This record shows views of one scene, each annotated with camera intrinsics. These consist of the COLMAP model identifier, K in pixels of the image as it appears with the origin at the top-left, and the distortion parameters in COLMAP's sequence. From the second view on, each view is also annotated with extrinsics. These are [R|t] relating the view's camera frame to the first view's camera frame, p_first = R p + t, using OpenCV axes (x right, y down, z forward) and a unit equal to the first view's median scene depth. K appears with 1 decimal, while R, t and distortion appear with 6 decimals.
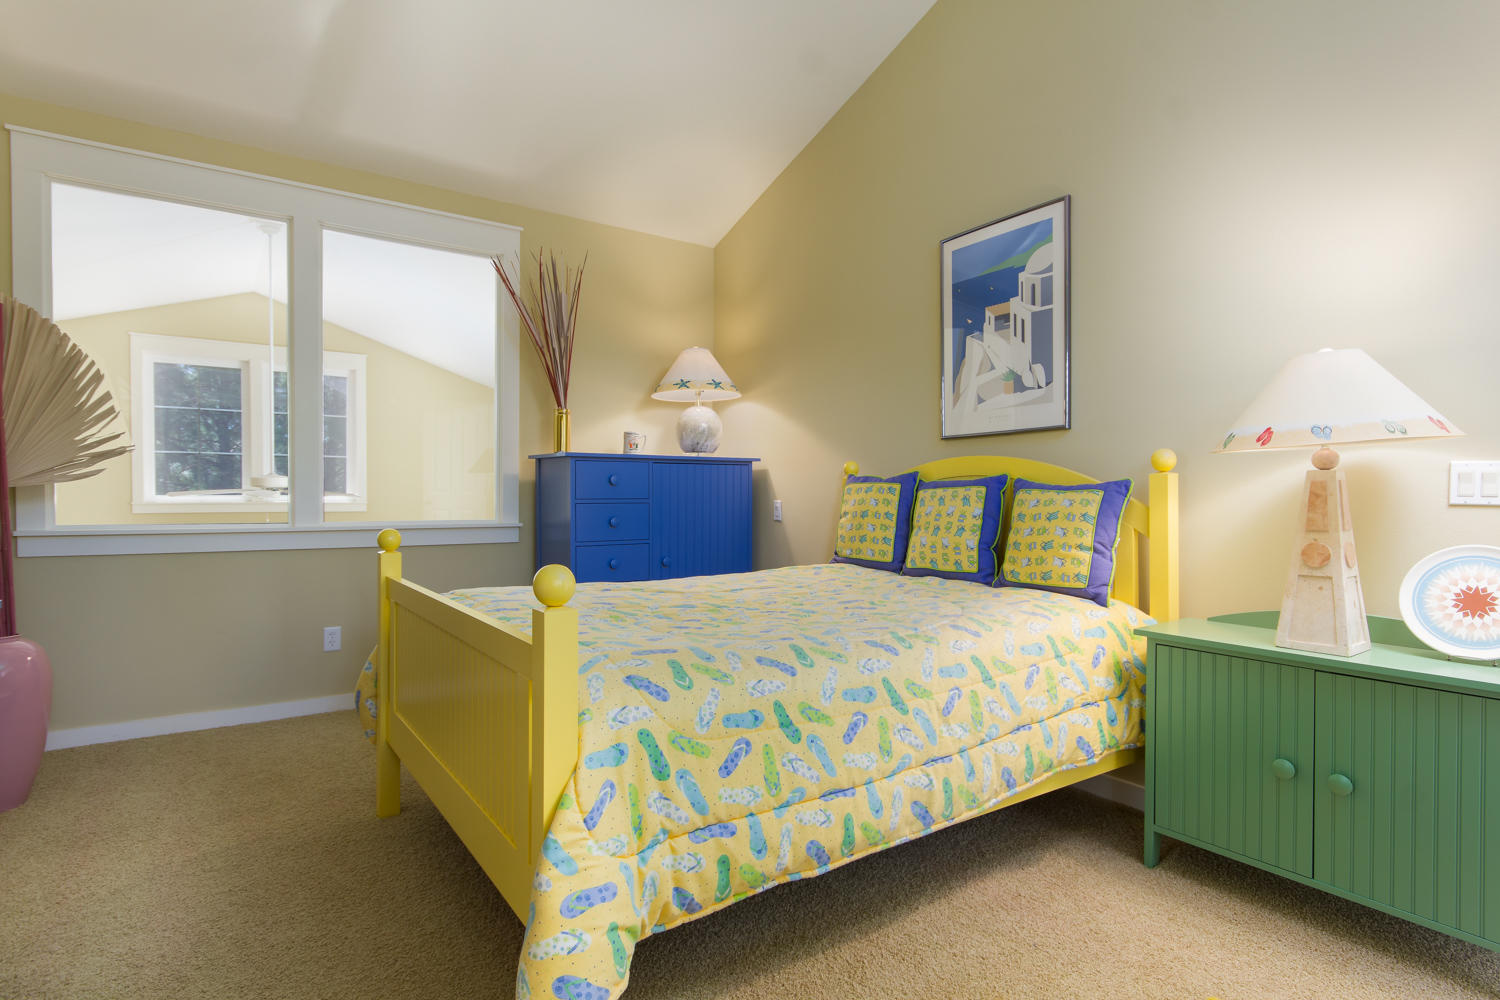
lens RADIAL K [[781.1, 0, 752.7], [0, 781.1, 499.8], [0, 0, 1]] dist [0.010002, -0.000202]
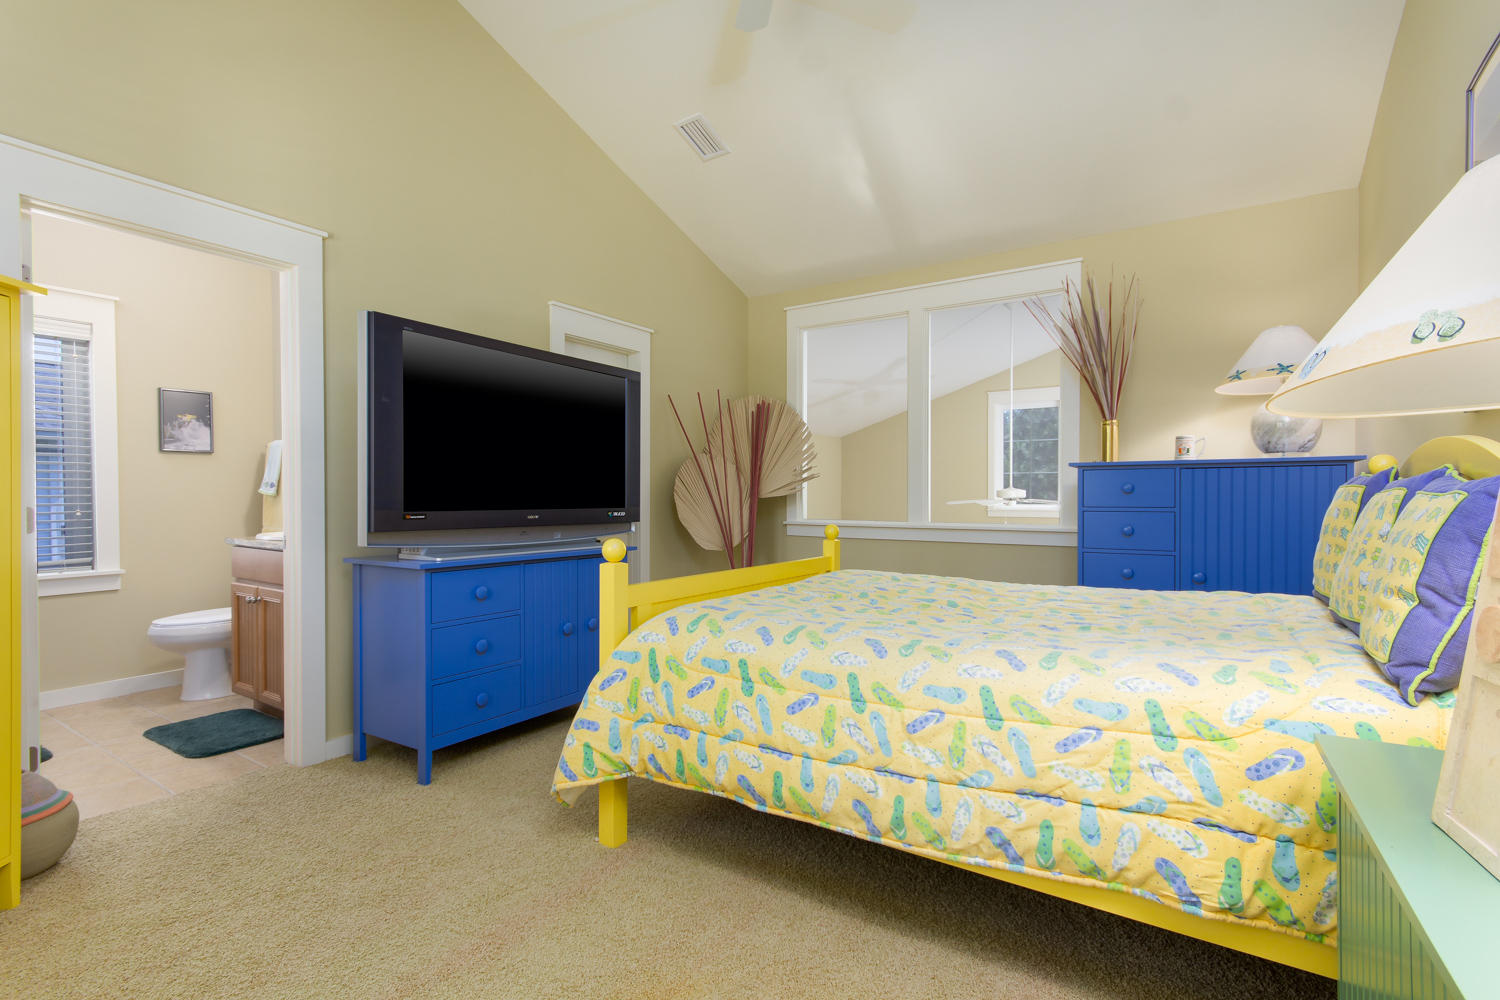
lens RADIAL K [[680.6, 0, 754.9], [0, 680.6, 500.6], [0, 0, 1]] dist [0.014371, -0.000097]
pose [[0.393136, -0.001600, -0.919479, 0.931022], [-0.011366, 0.999914, -0.006600, 0.003321], [0.919410, 0.013045, 0.393084, 0.501380]]
